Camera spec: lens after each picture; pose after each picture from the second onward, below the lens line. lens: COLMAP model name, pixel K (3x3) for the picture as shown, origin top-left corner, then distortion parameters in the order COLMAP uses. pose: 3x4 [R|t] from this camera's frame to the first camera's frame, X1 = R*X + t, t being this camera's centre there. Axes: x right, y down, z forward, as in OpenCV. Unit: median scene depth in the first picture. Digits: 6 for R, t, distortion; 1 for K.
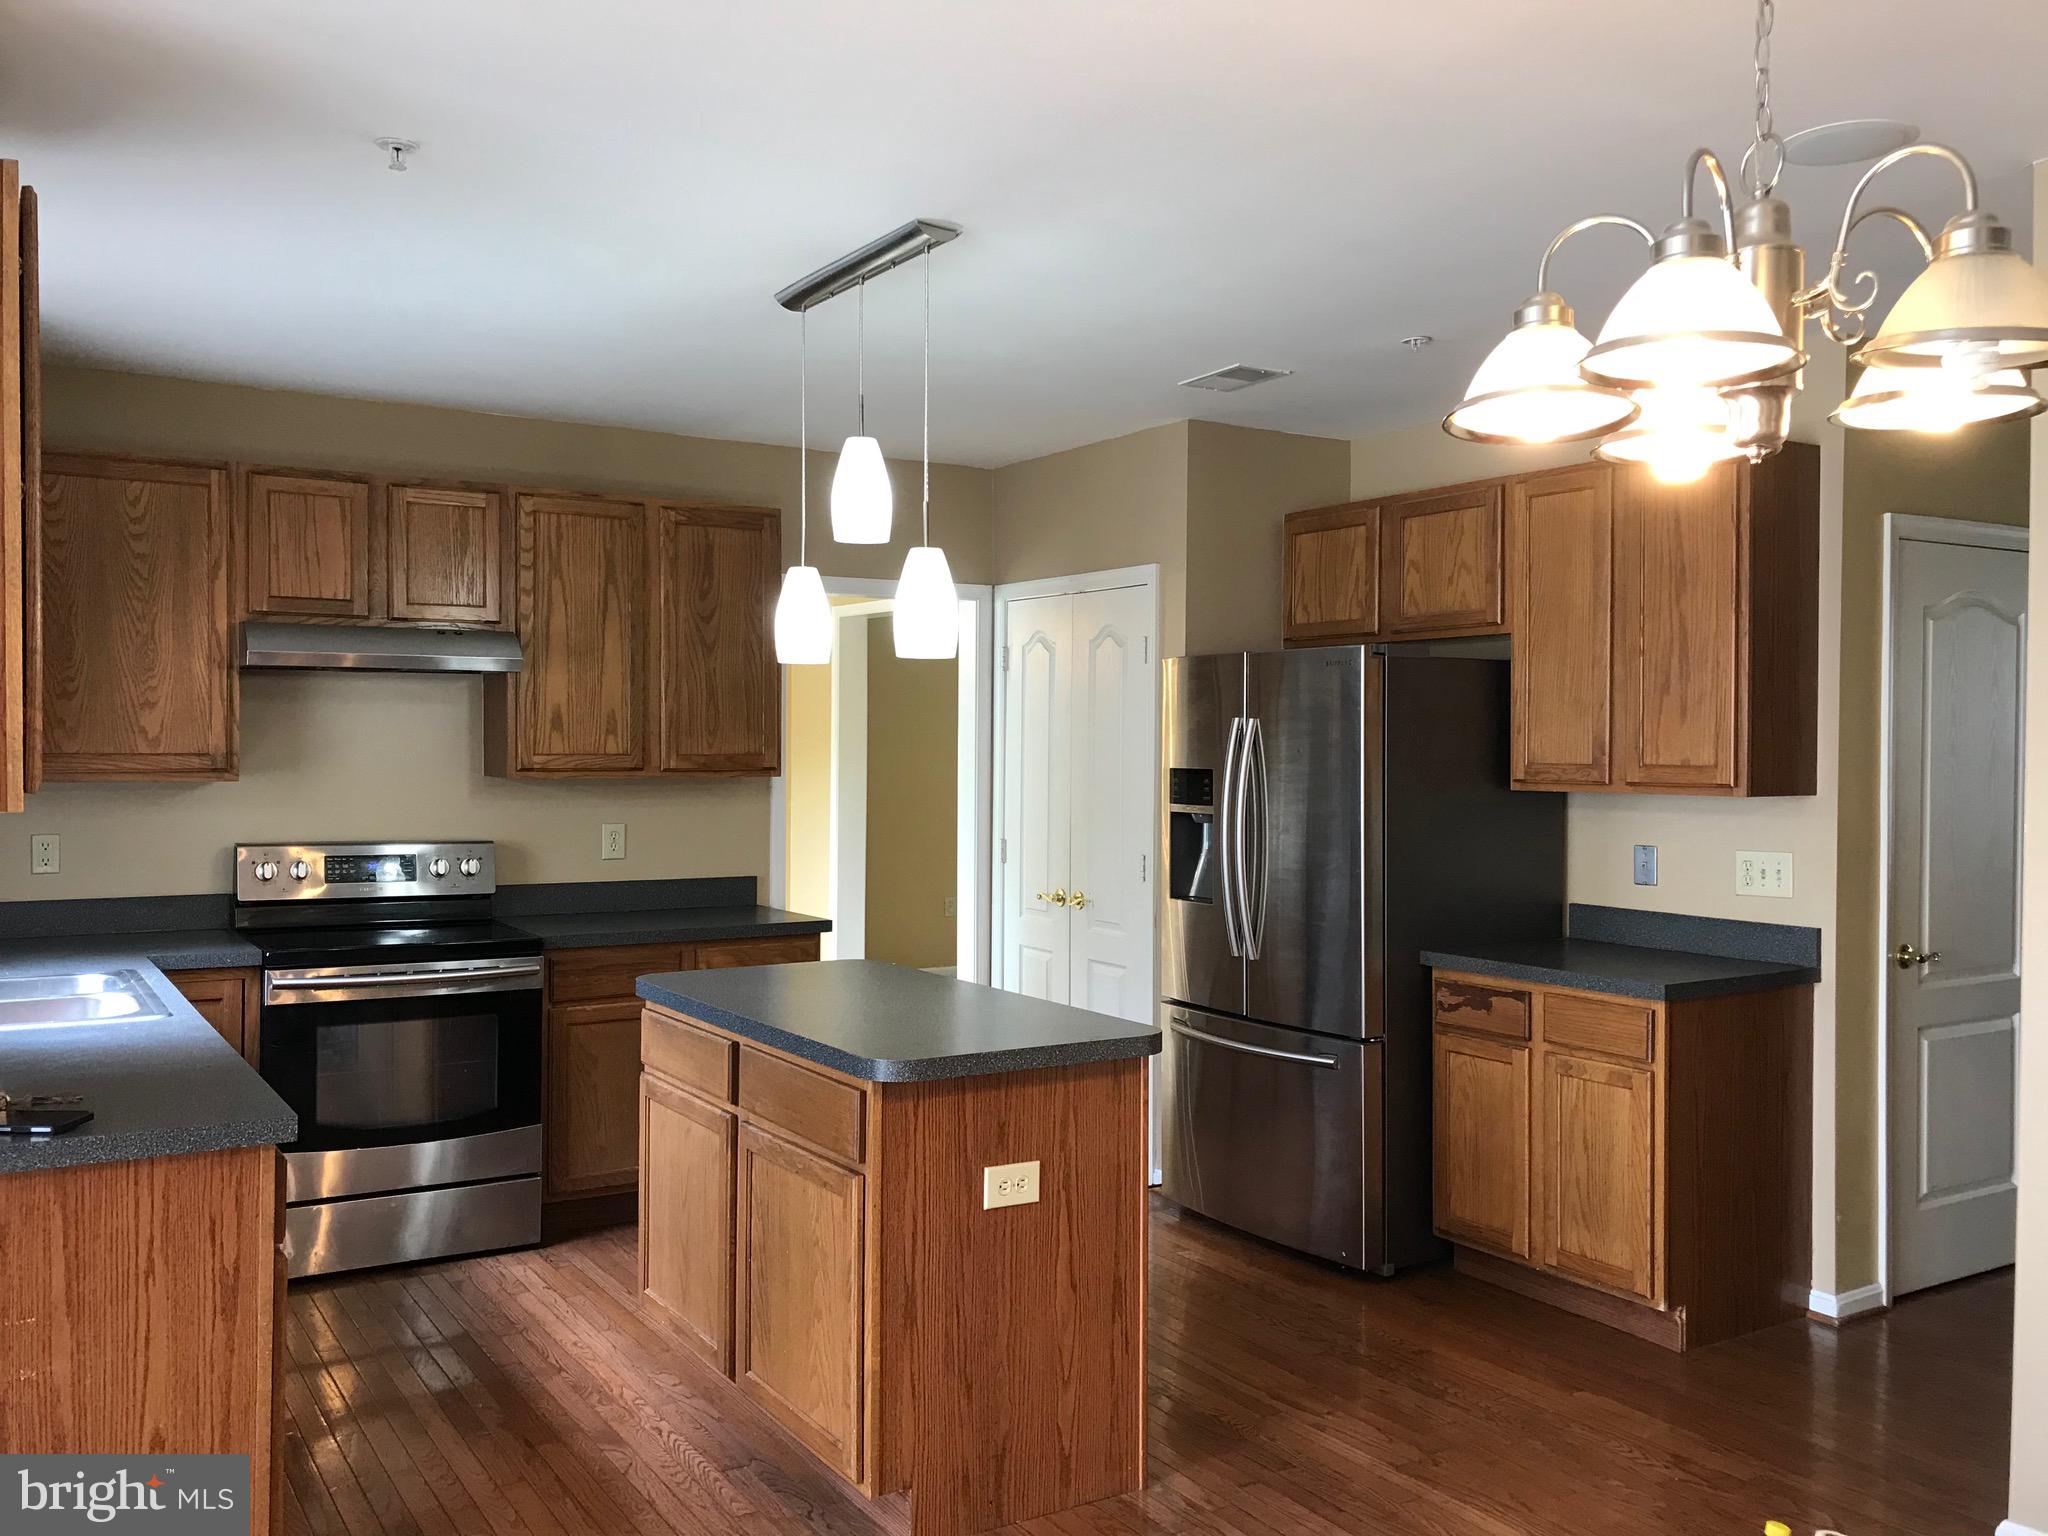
lens RADIAL K [[1688.3, 0, 1021.6], [0, 1688.3, 768.7], [0, 0, 1]] dist [0.038031, -0.037153]
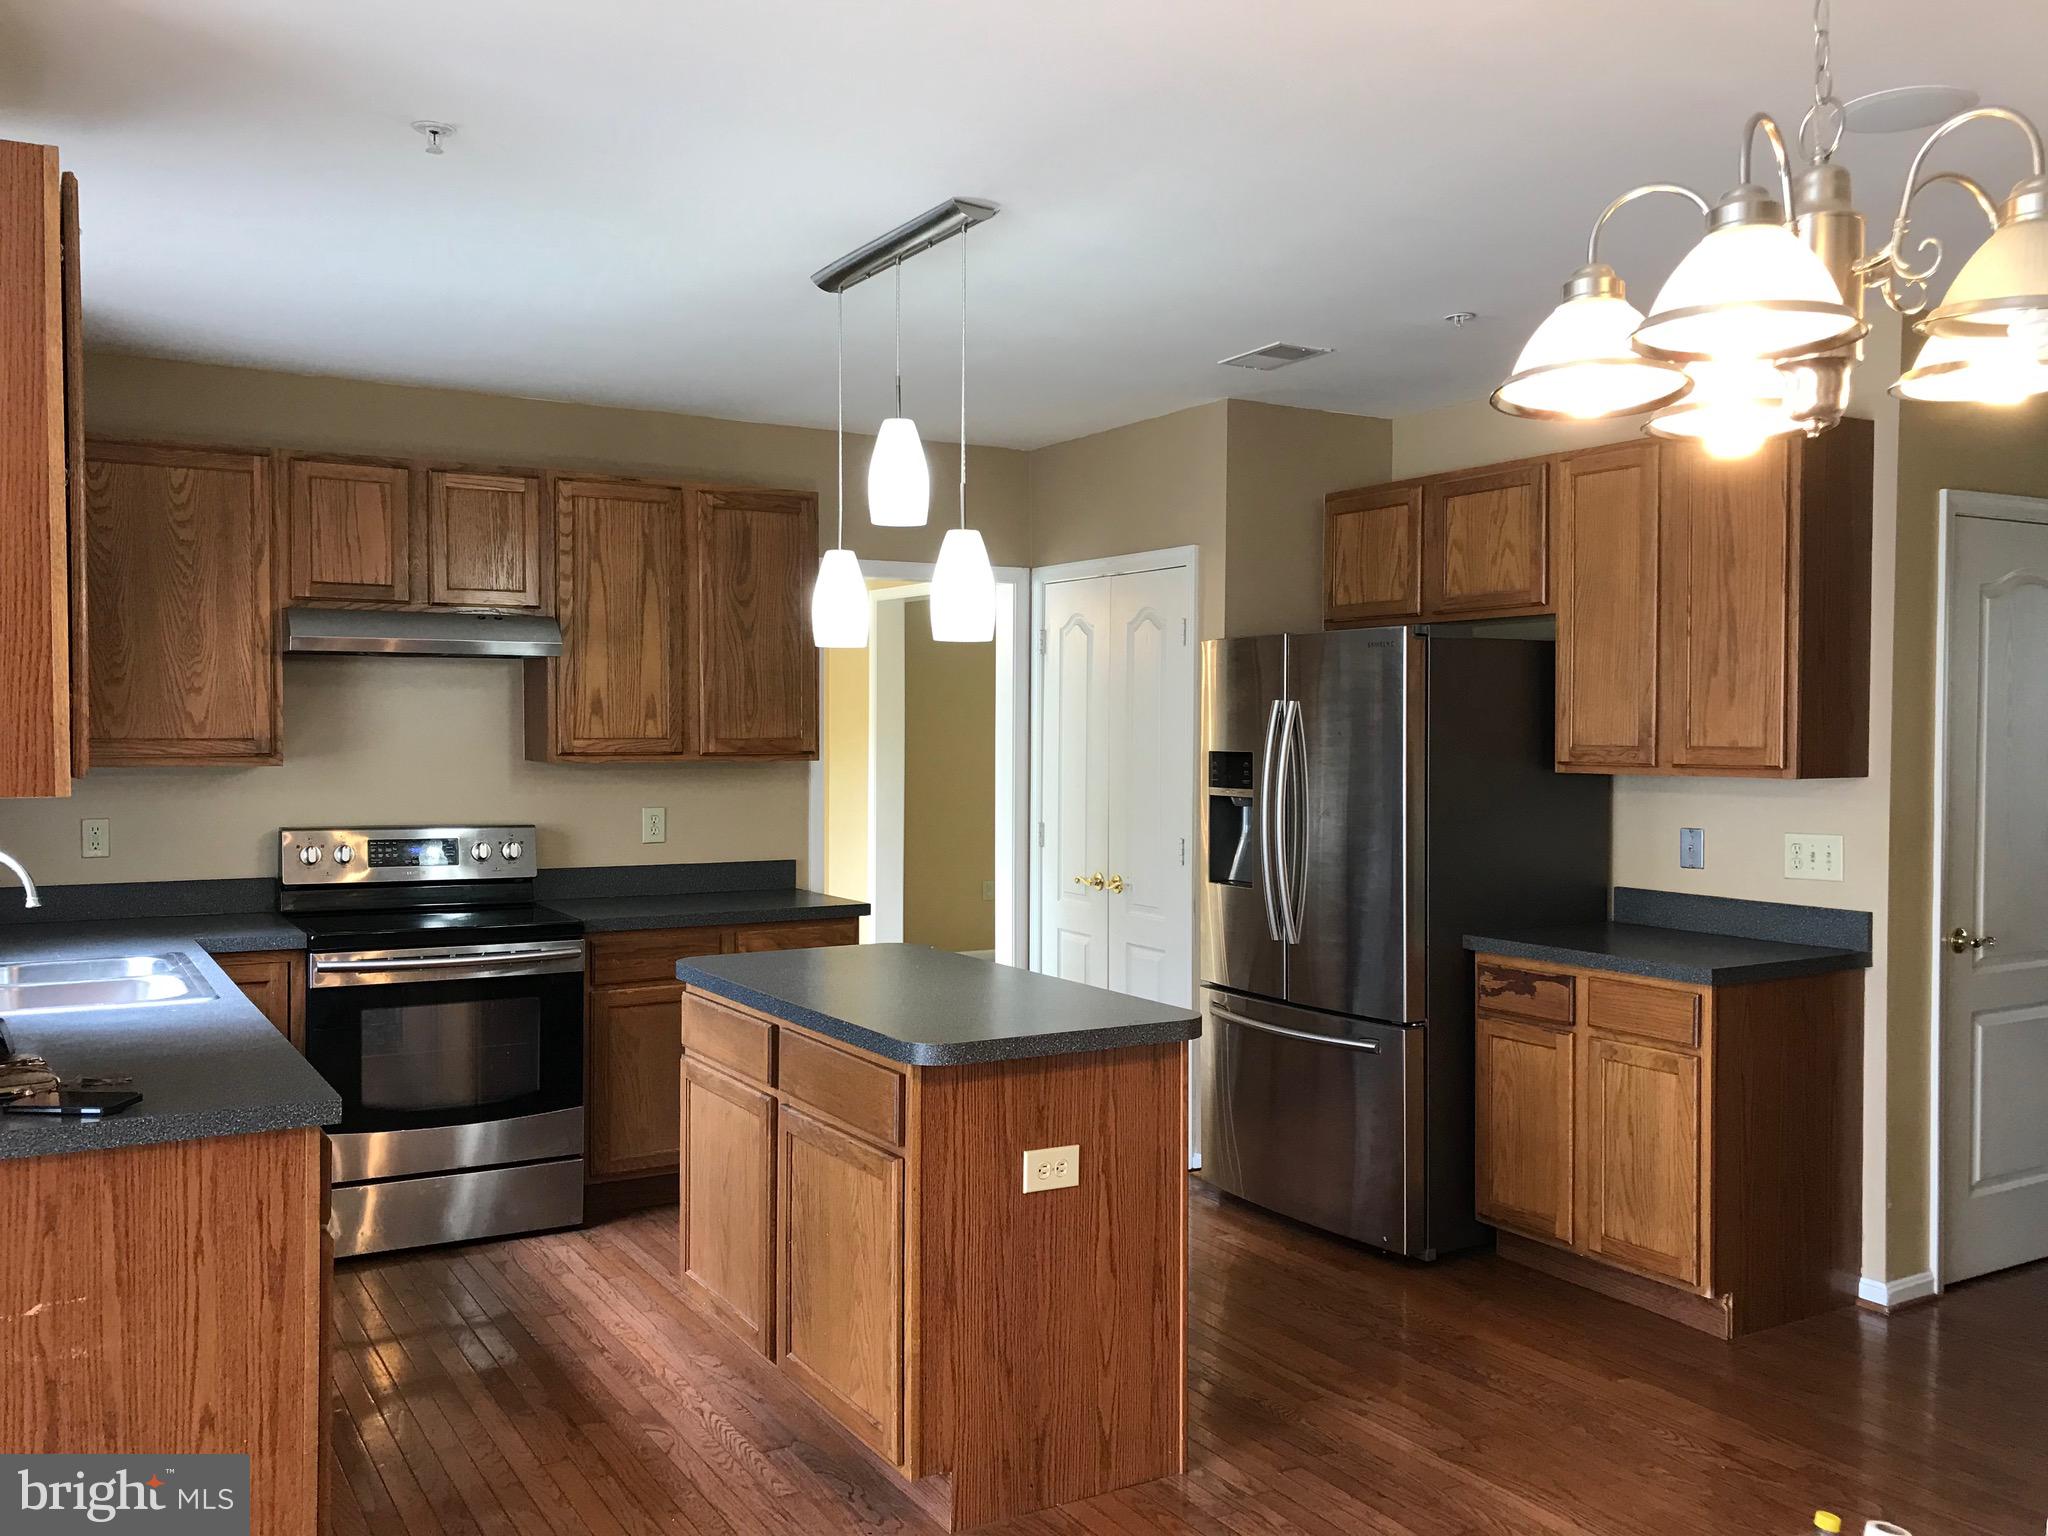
lens RADIAL K [[1688.3, 0, 1017.7], [0, 1688.3, 774.2], [0, 0, 1]] dist [0.038031, -0.037153]
pose [[0.999700, -0.001800, -0.024417, -0.000615], [0.002117, 0.999914, 0.012967, 0.000148], [0.024391, -0.013015, 0.999618, 0.004016]]
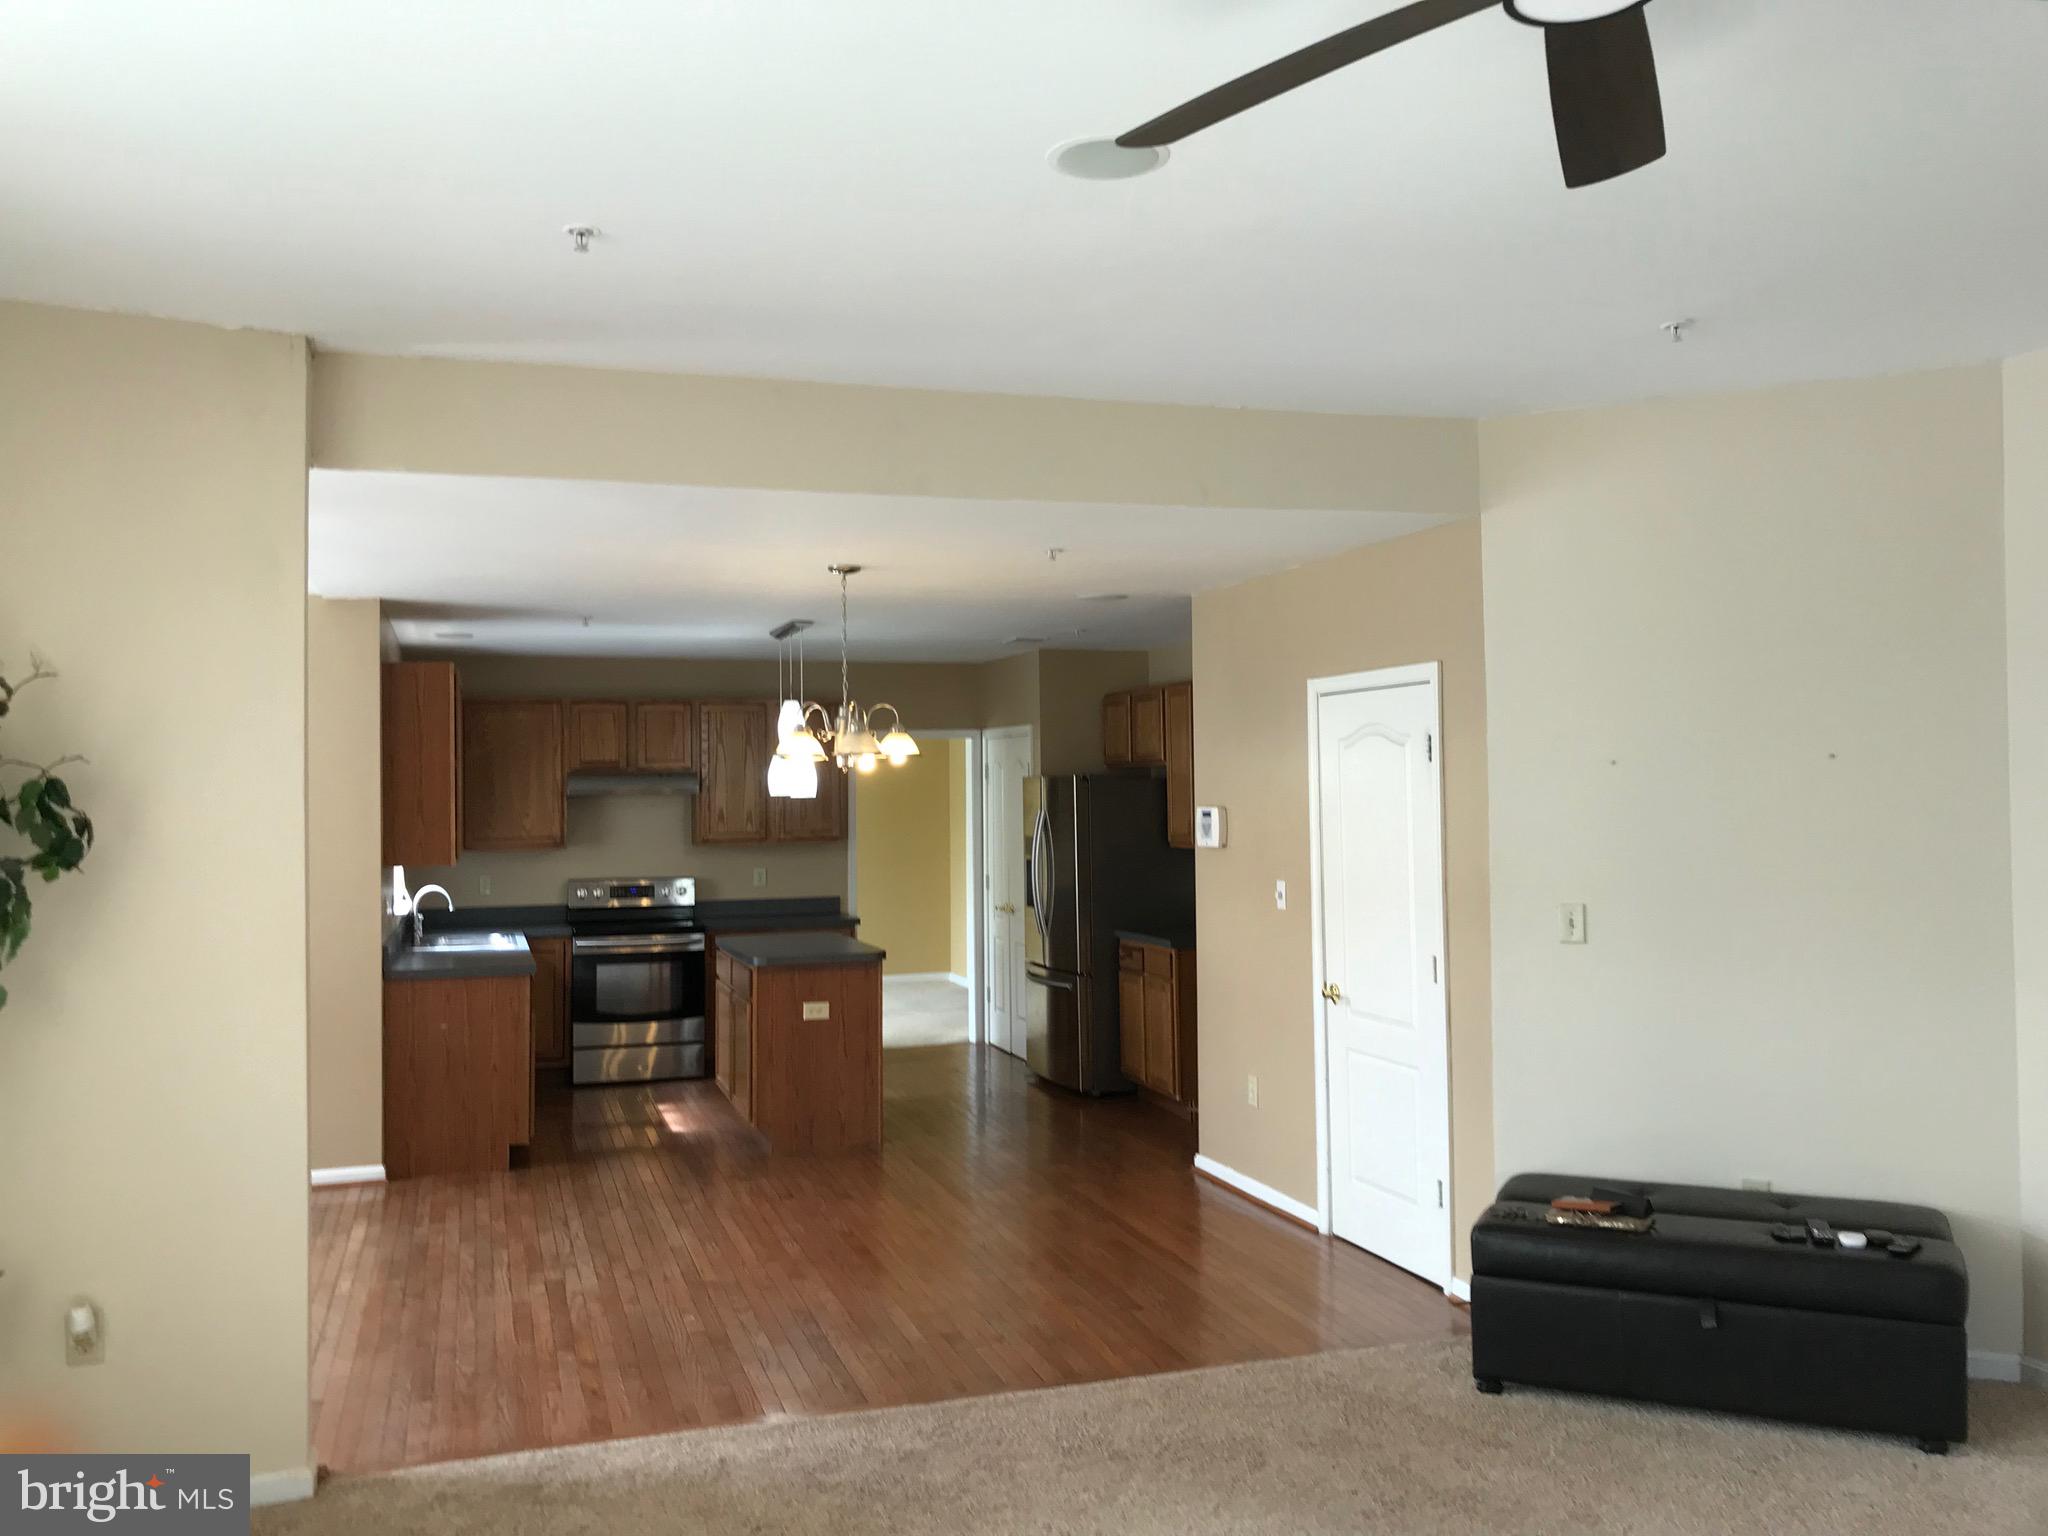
lens RADIAL K [[1688.3, 0, 1070.4], [0, 1688.3, 763.9], [0, 0, 1]] dist [0.038031, -0.037153]
pose [[0.974281, -0.022543, -0.224205, 0.692615], [0.015679, 0.999354, -0.032349, -0.023838], [0.224789, 0.028002, 0.974005, -1.014414]]
